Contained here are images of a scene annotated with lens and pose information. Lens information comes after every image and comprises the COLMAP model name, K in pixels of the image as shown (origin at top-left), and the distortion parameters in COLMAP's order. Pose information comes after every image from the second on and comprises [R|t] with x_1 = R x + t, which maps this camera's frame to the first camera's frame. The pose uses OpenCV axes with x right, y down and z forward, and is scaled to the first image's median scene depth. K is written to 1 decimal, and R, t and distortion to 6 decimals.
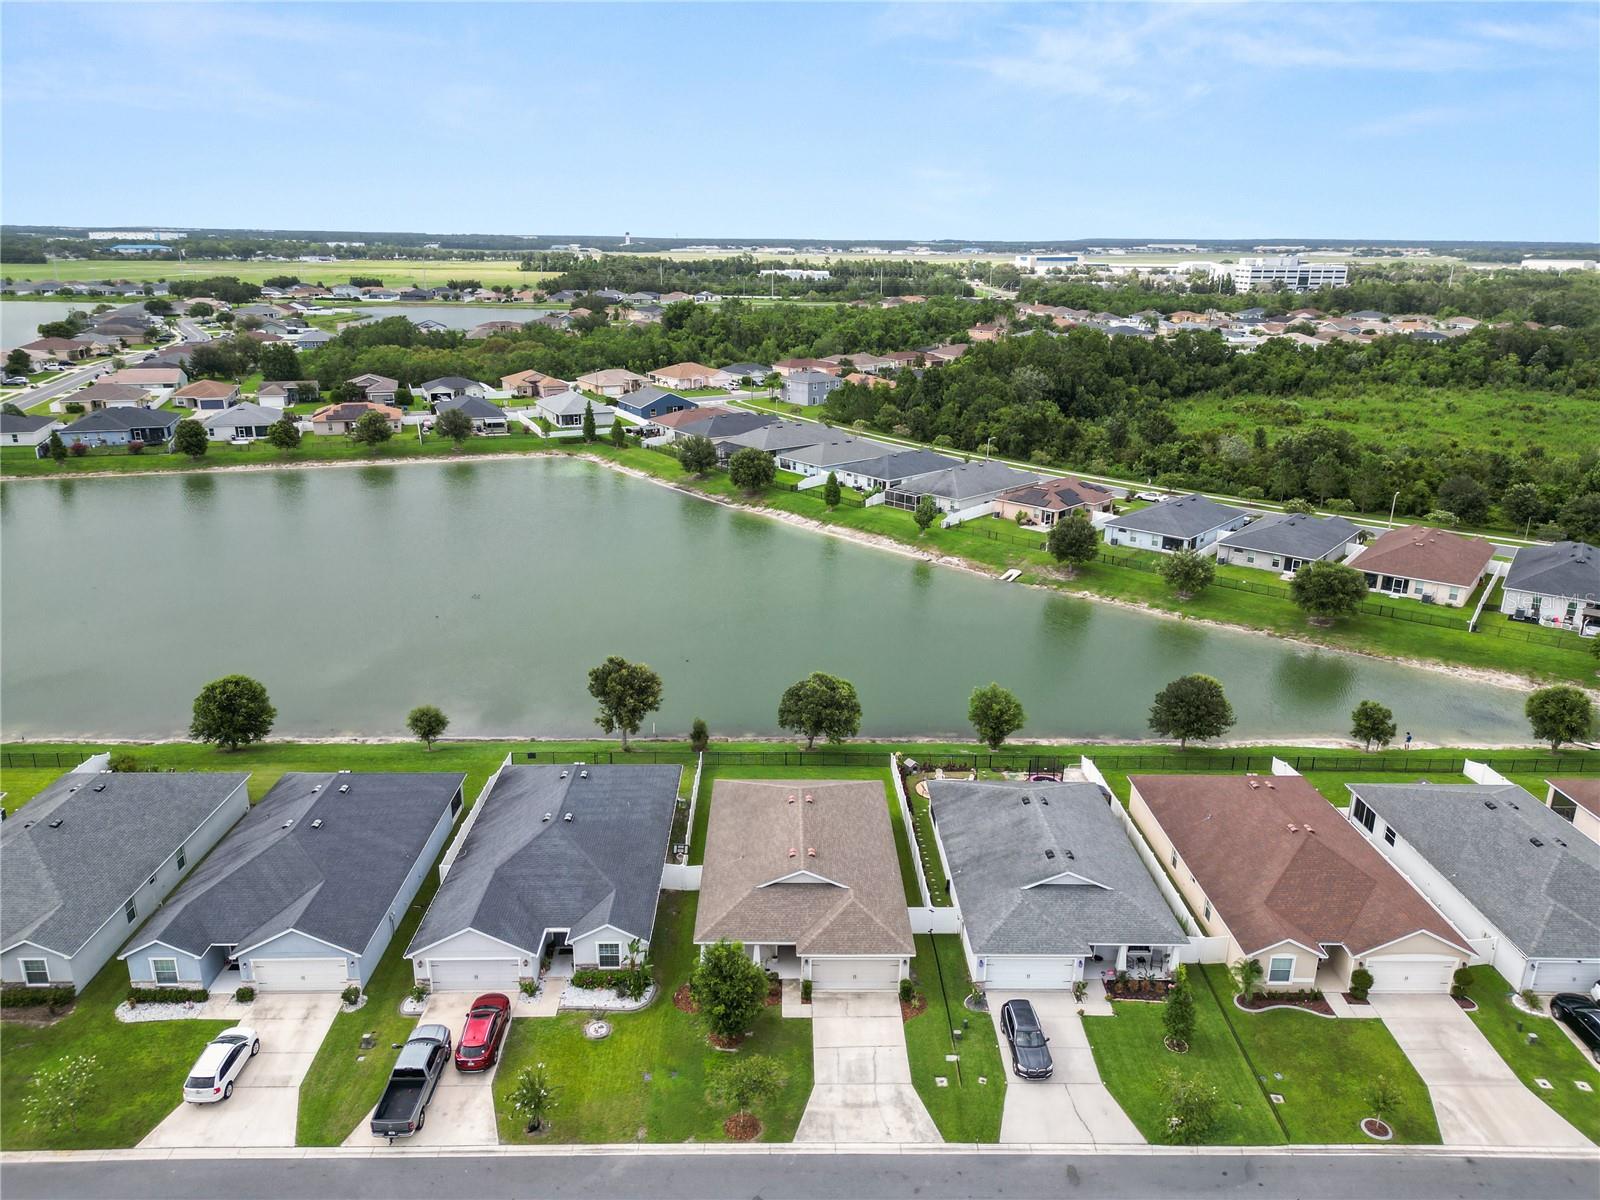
lens RADIAL K [[1112.1, 0, 798.4], [0, 1112.1, 608.5], [0, 0, 1]] dist [0.073841, -0.072689]
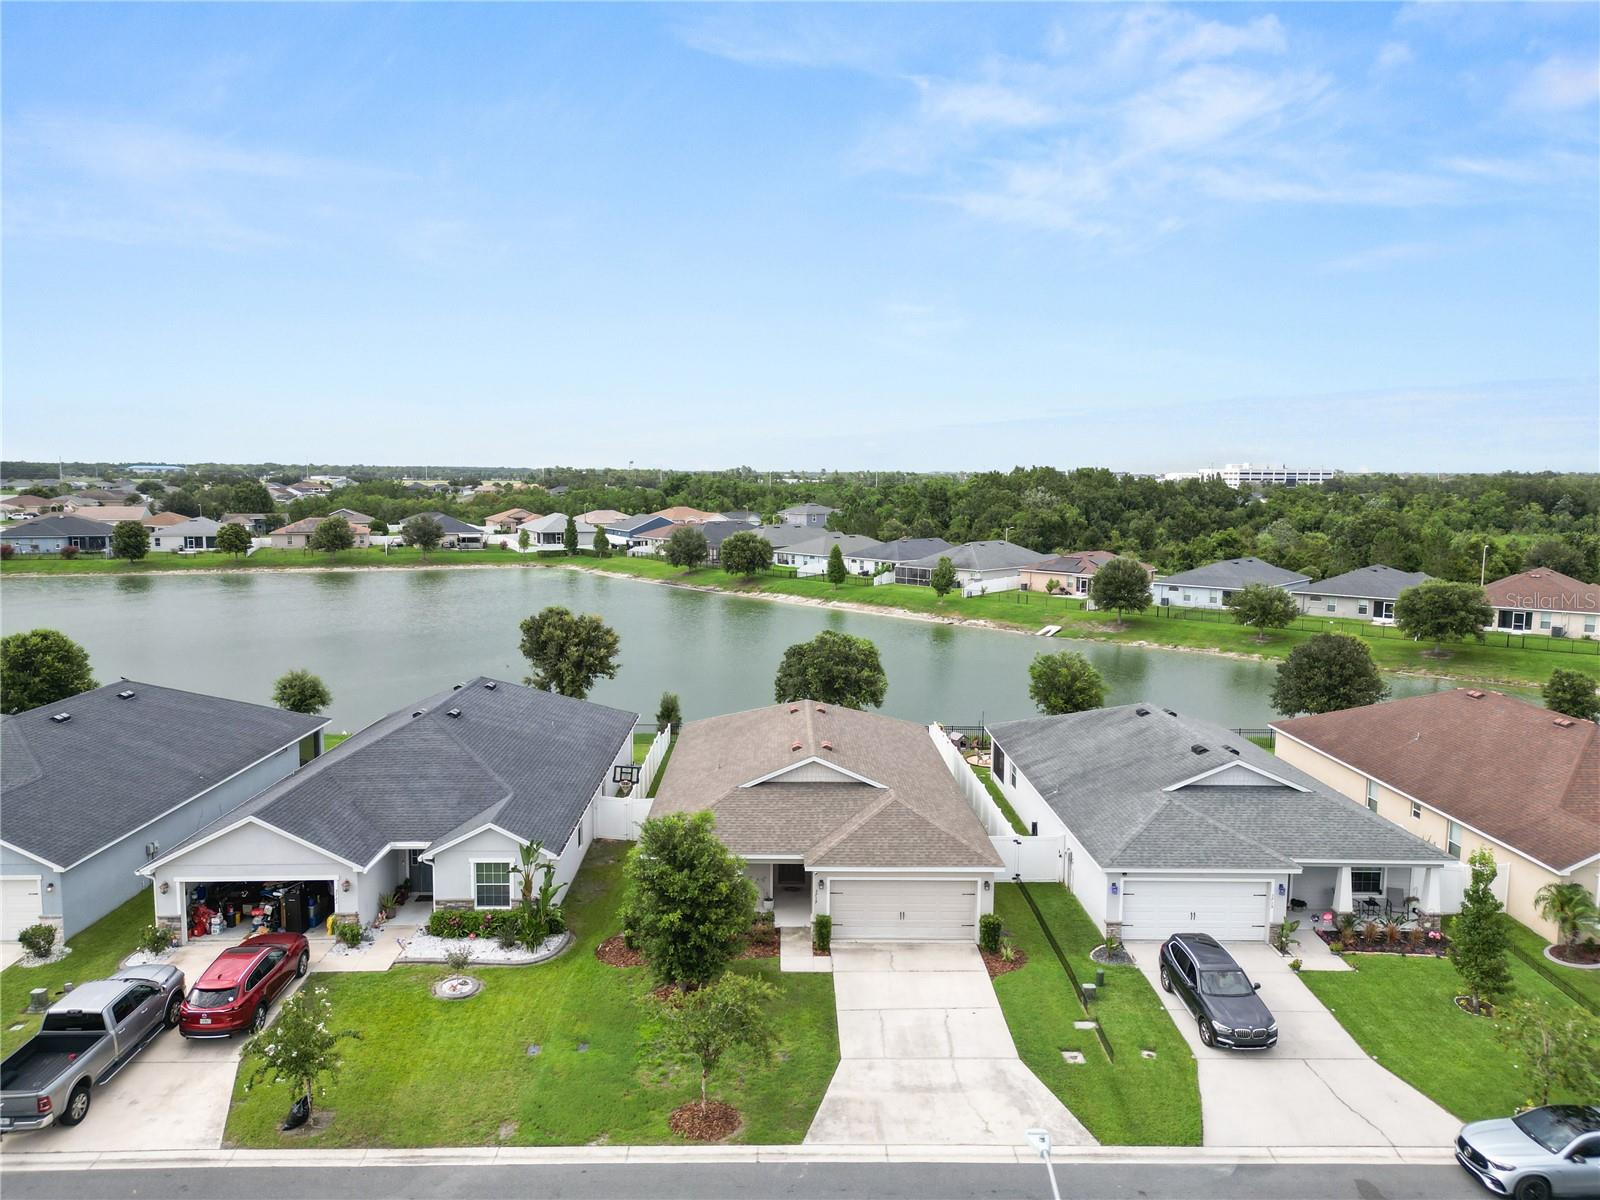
lens RADIAL K [[1112.1, 0, 798.4], [0, 1112.1, 608.5], [0, 0, 1]] dist [0.073841, -0.072689]
pose [[0.999987, -0.004356, 0.002663, -0.005946], [0.004799, 0.979965, -0.199112, 0.285318], [-0.001742, 0.199123, 0.979973, 0.382130]]
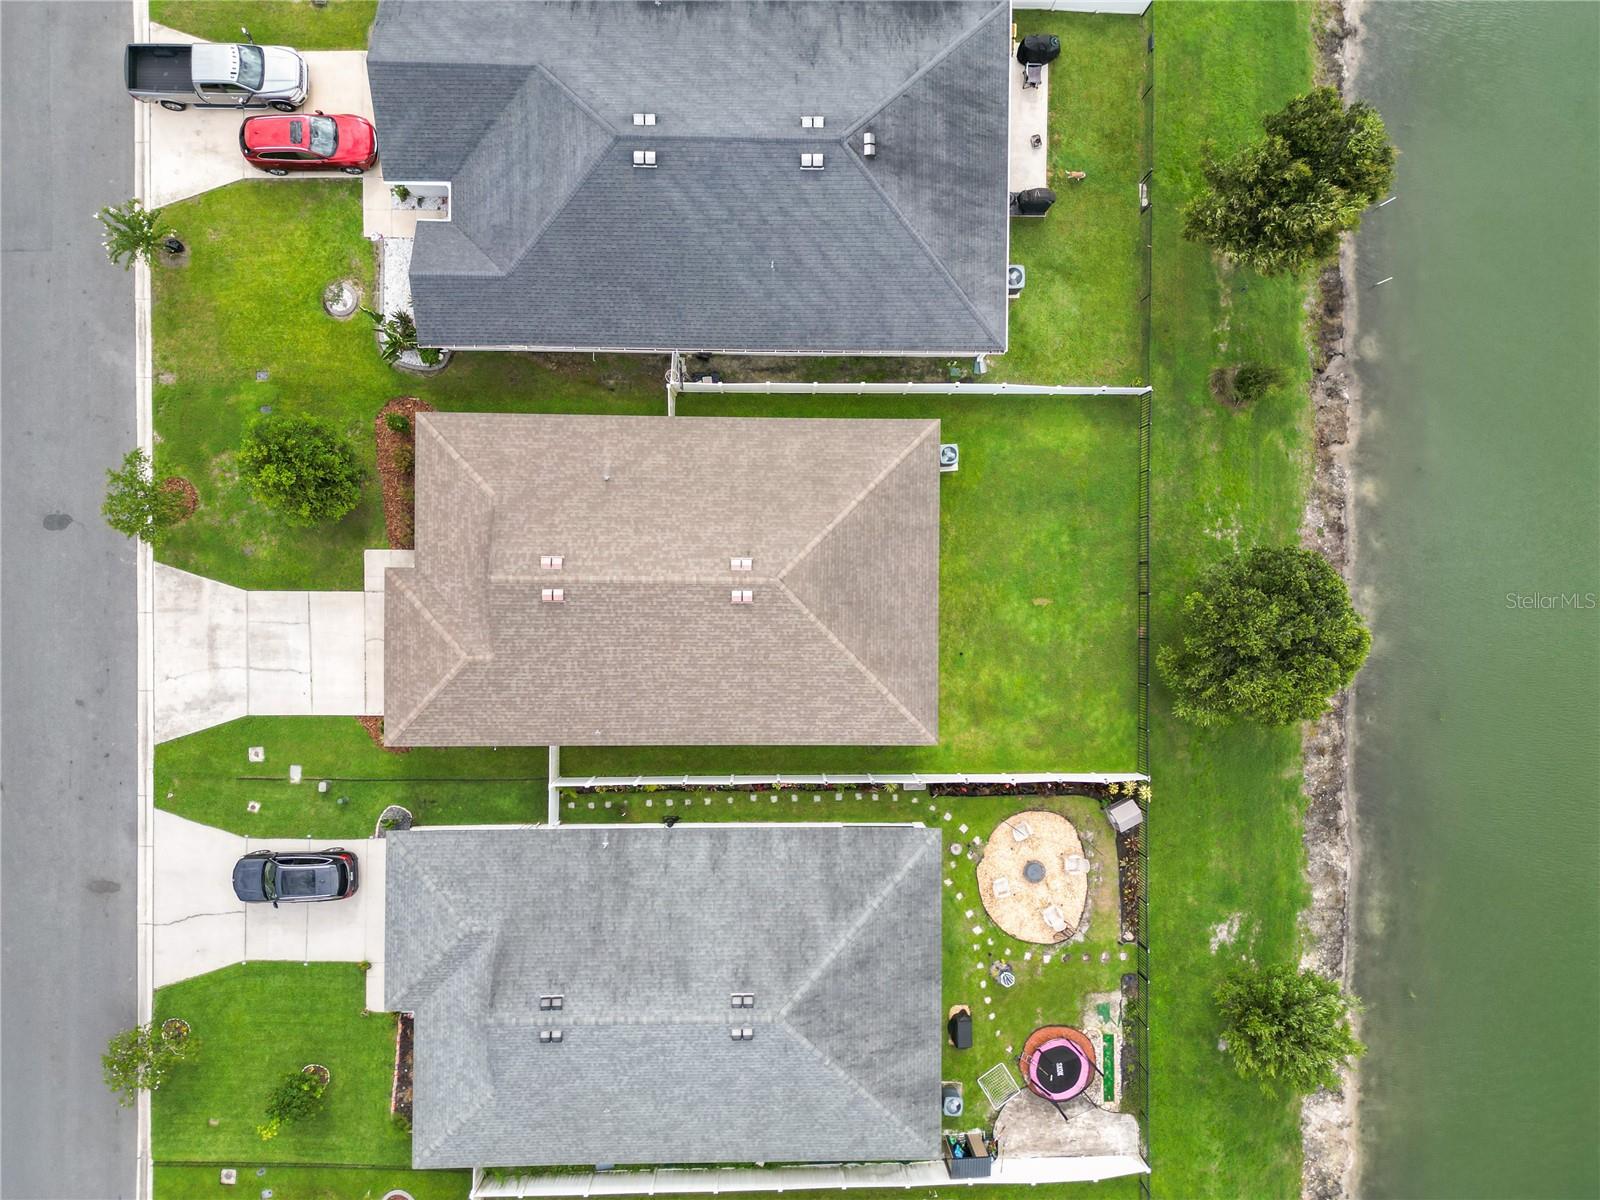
lens RADIAL K [[1112.1, 0, 798.4], [0, 1112.1, 608.5], [0, 0, 1]] dist [0.073841, -0.072689]
pose [[-0.015025, 0.999788, -0.014066, 0.029066], [-0.337311, 0.008175, 0.941358, -0.398452], [0.941273, 0.018889, 0.337117, 0.984685]]
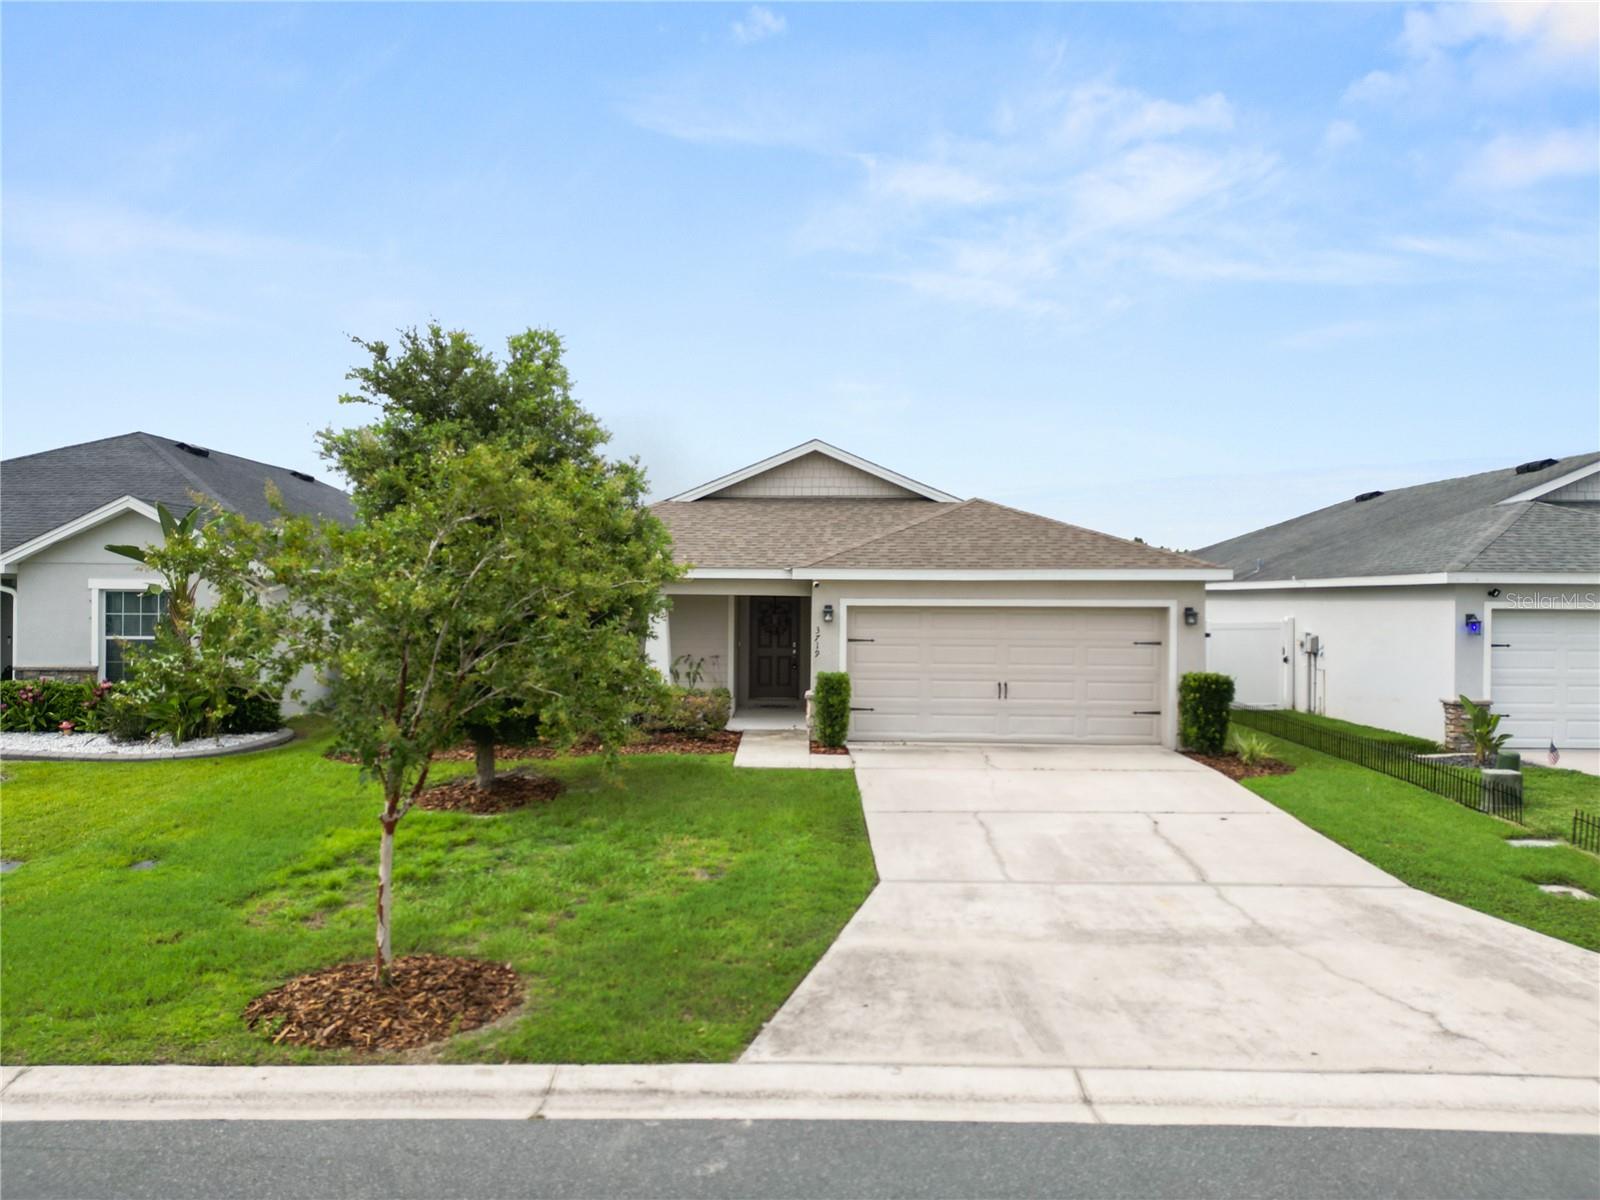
lens RADIAL K [[1112.1, 0, 798.4], [0, 1112.1, 608.5], [0, 0, 1]] dist [0.073841, -0.072689]
pose [[0.999902, -0.006115, -0.012571, 0.003216], [0.002028, 0.953189, -0.302369, 0.391020], [0.013832, 0.302314, 0.953108, 0.728652]]
